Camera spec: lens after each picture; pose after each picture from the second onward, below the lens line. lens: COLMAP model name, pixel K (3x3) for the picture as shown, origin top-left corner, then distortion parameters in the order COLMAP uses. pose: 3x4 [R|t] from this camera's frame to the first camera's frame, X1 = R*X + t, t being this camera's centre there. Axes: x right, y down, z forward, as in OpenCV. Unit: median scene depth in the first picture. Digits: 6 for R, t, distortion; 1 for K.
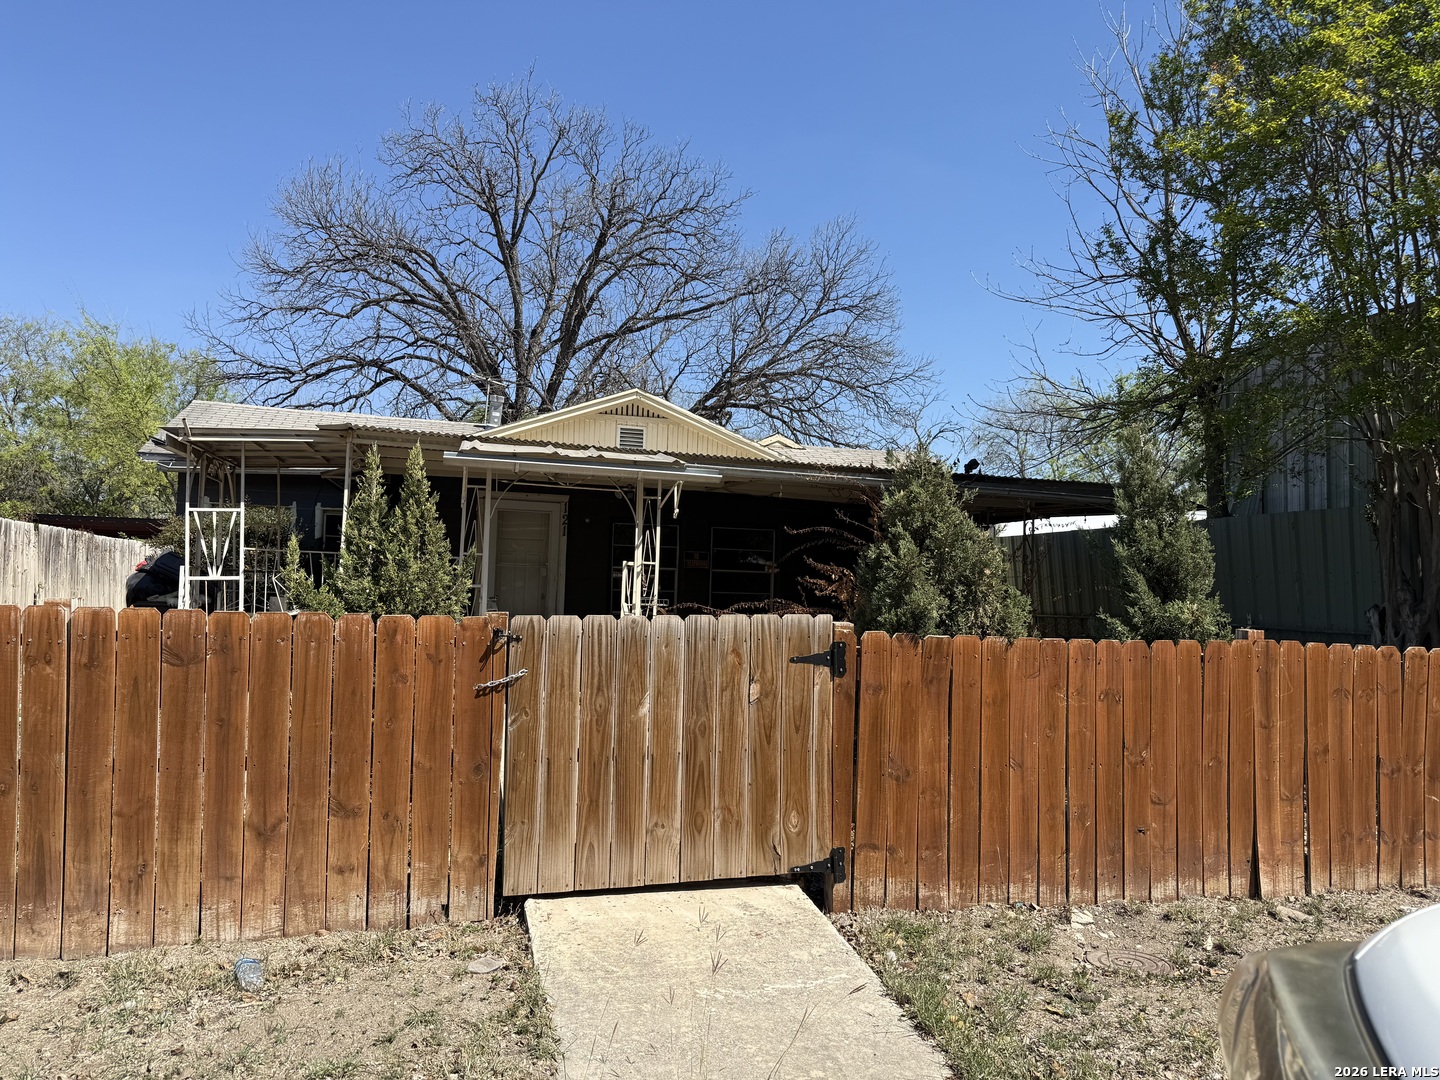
lens RADIAL K [[1014.8, 0, 727.1], [0, 1014.8, 548.3], [0, 0, 1]] dist [-0.008541, -0.002320]
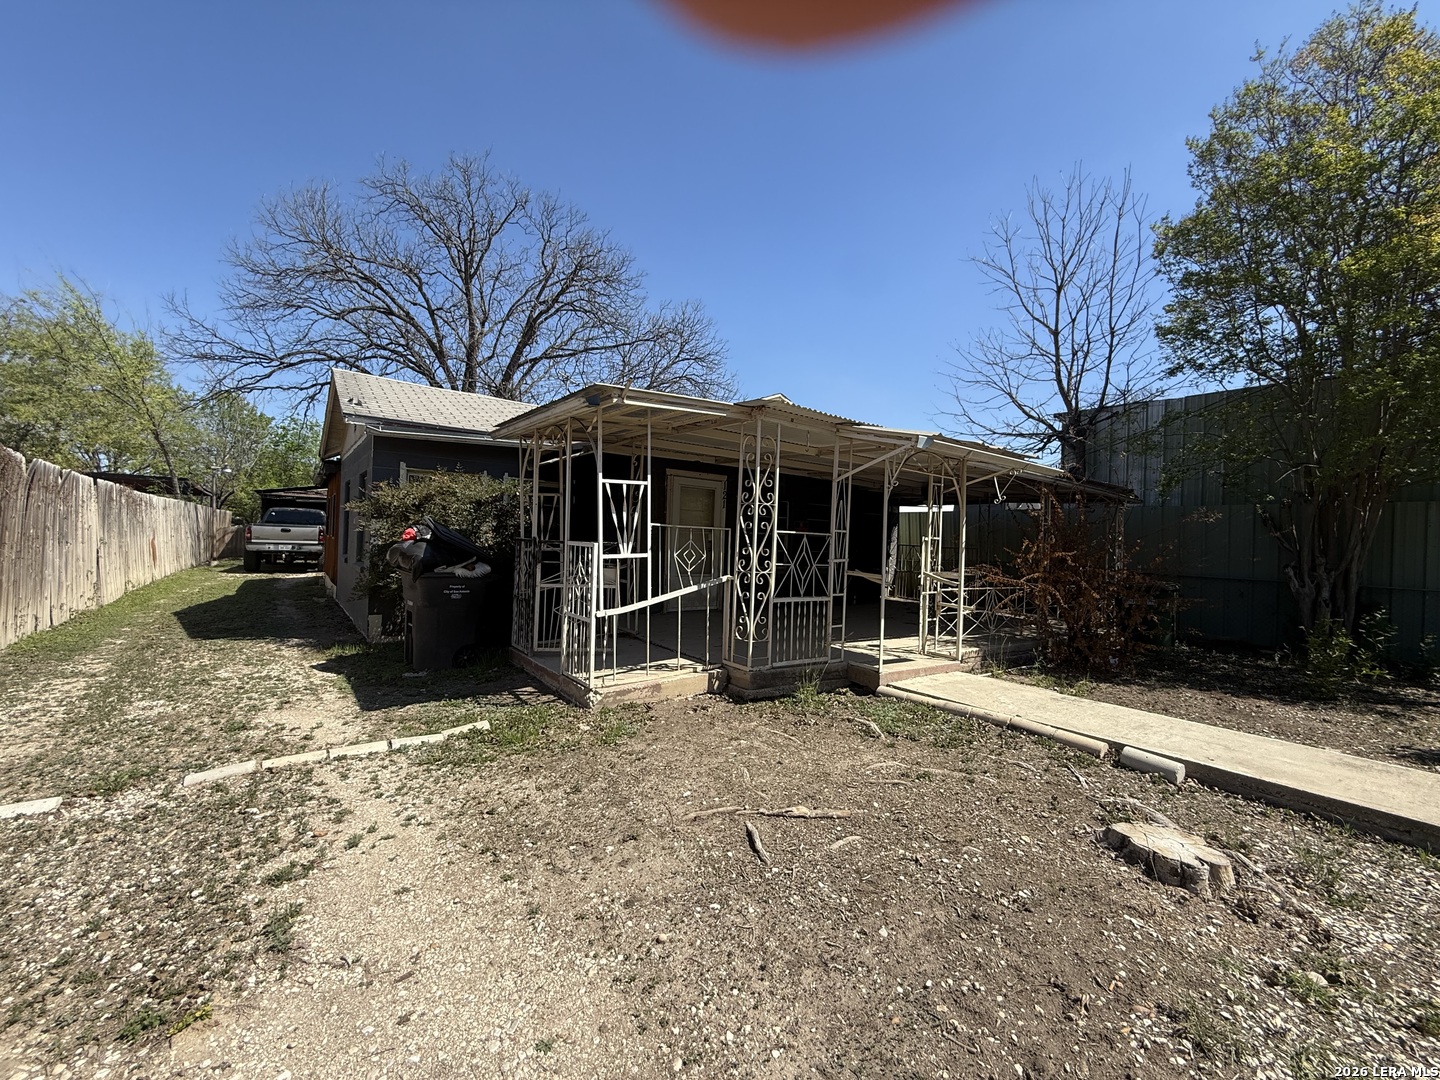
lens RADIAL K [[574.7, 0, 722.0], [0, 574.7, 542.4], [0, 0, 1]] dist [0.001815, -0.000370]
pose [[0.928244, 0.000484, 0.371971, -0.323317], [-0.023109, 0.998142, 0.056371, -0.007623], [-0.371253, -0.060922, 0.926531, 0.248691]]
